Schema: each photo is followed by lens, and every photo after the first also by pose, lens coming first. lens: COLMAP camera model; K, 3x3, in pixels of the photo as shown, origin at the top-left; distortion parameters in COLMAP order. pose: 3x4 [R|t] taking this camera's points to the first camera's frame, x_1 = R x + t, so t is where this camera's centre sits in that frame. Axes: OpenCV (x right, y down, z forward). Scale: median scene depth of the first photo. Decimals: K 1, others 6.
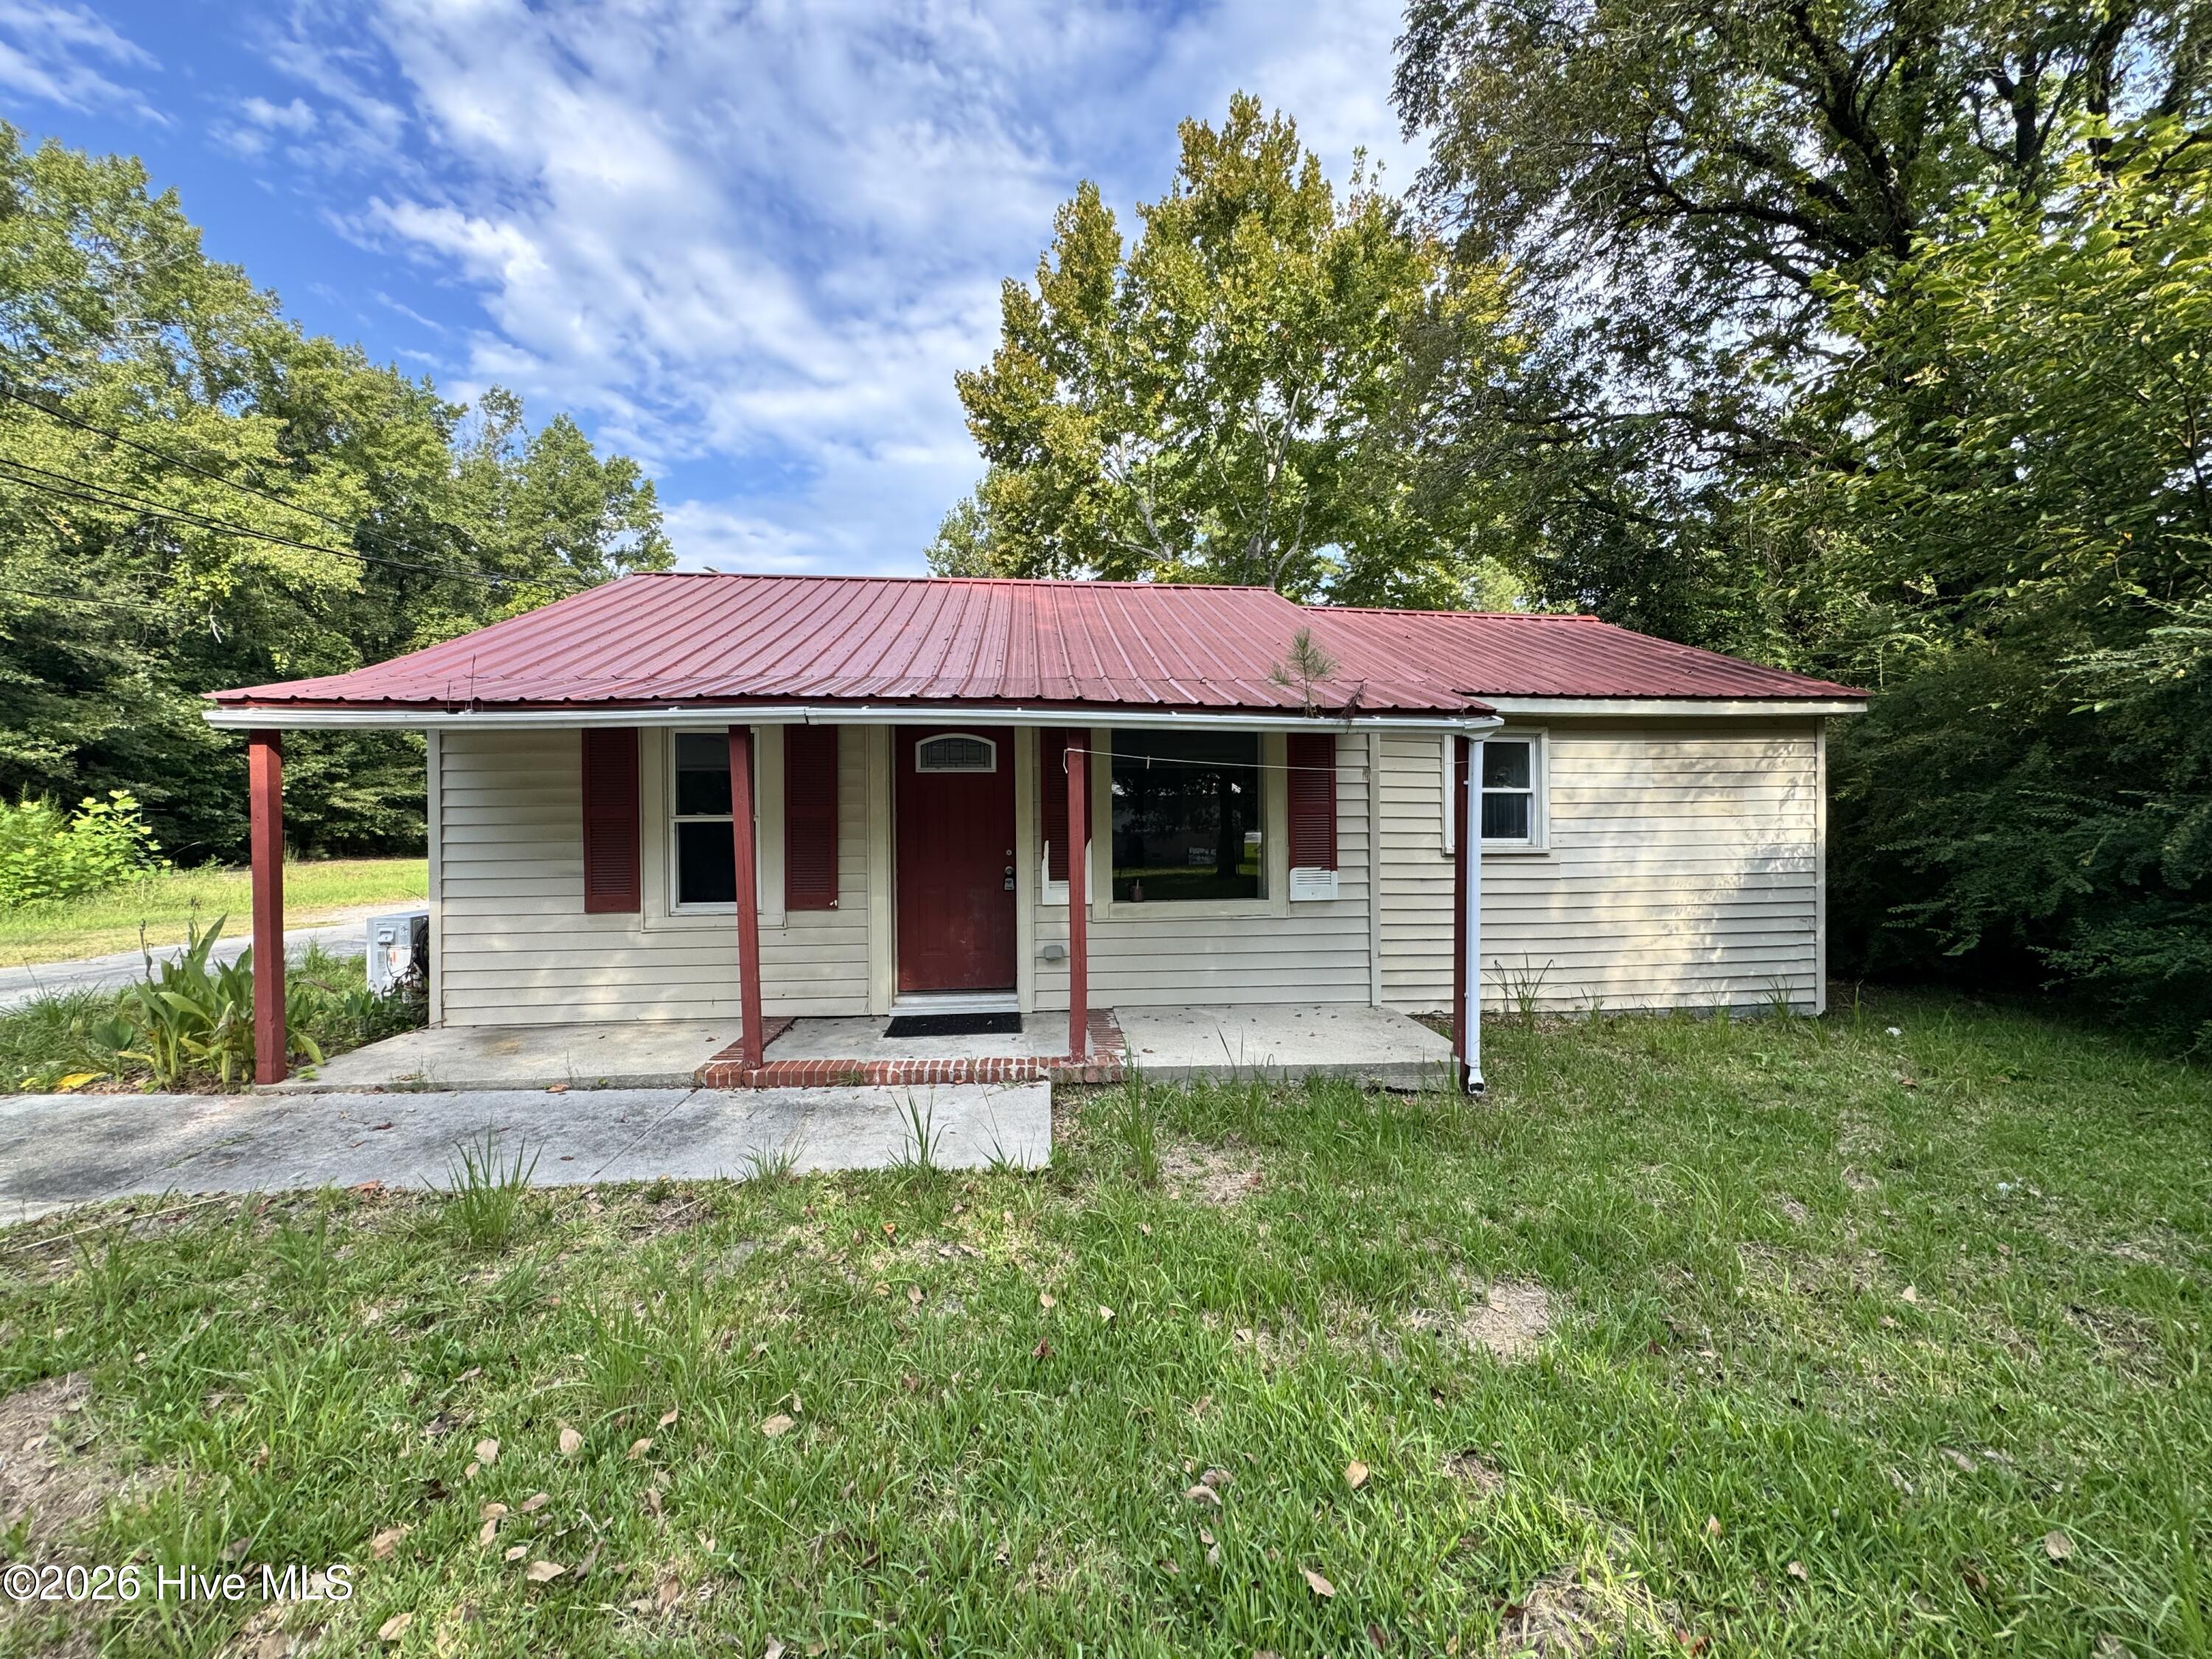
lens RADIAL K [[875.6, 0, 1109.9], [0, 875.6, 835.7], [0, 0, 1]] dist [-0.003926, 0.000756]
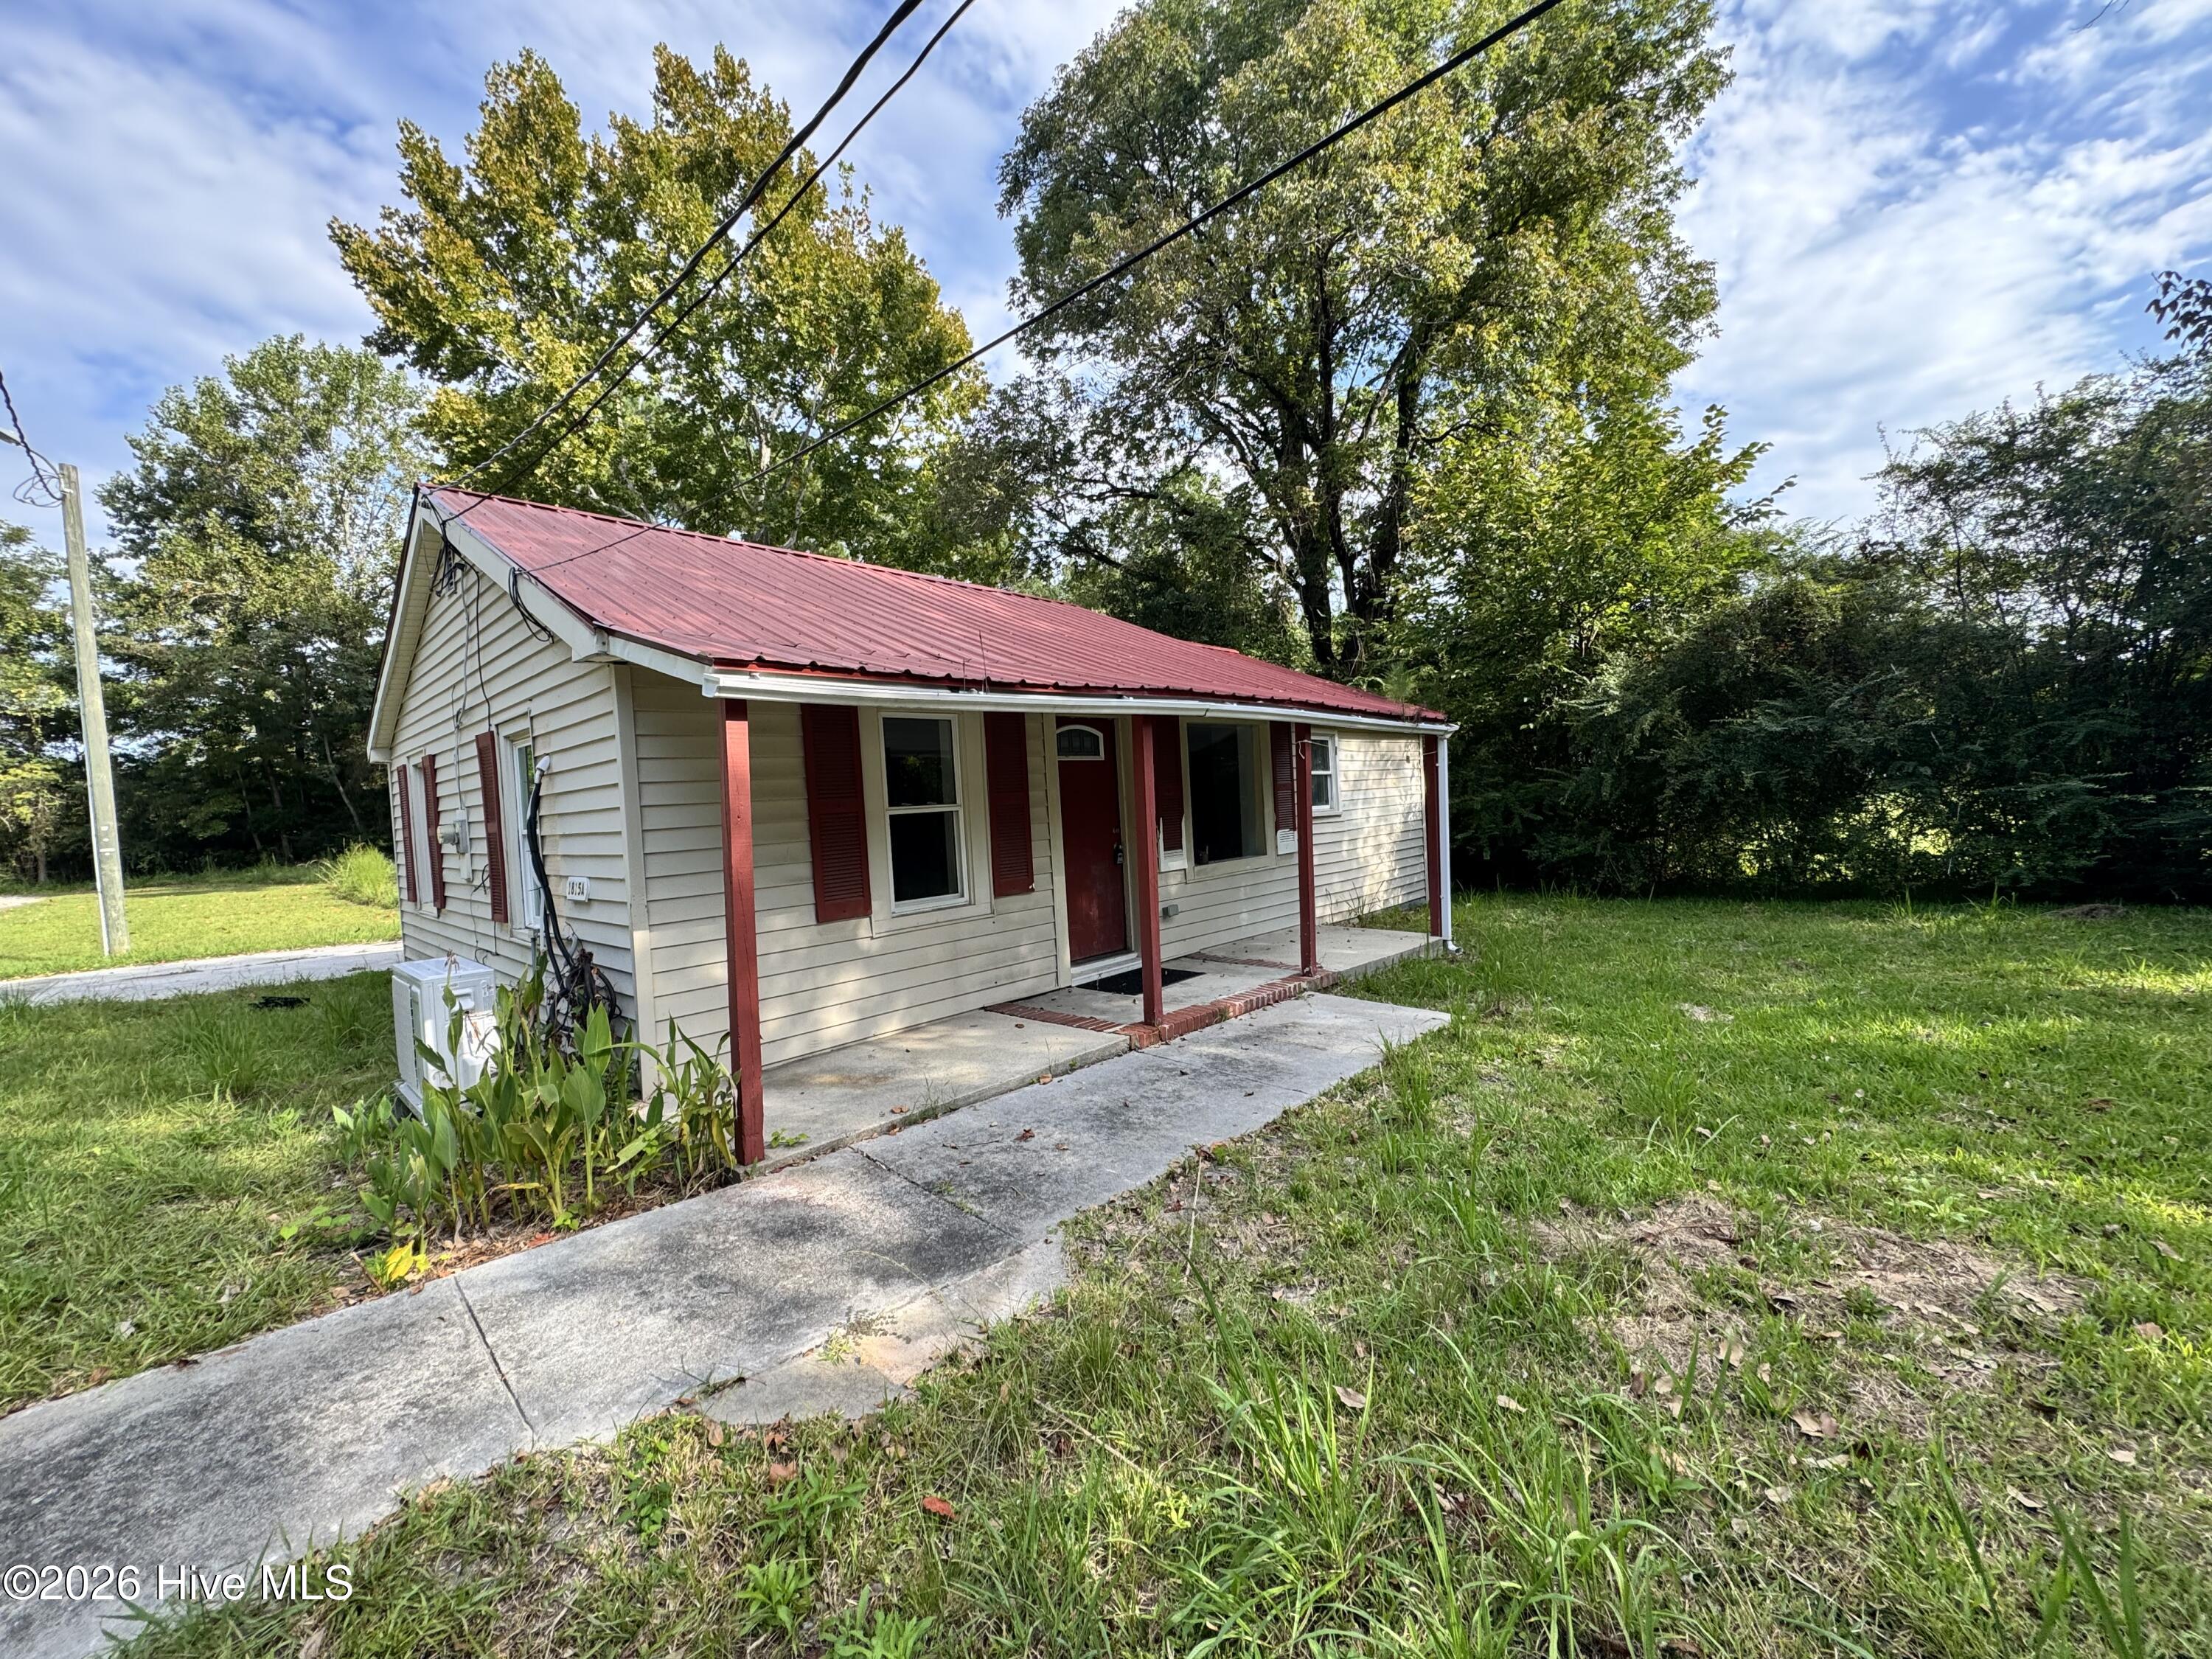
lens RADIAL K [[875.6, 0, 1117.1], [0, 875.6, 827.7], [0, 0, 1]] dist [-0.003926, 0.000756]
pose [[0.749850, -0.052967, 0.659484, -0.925627], [0.056136, 0.998289, 0.016350, -0.003280], [-0.659222, 0.024760, 0.751541, 0.155444]]
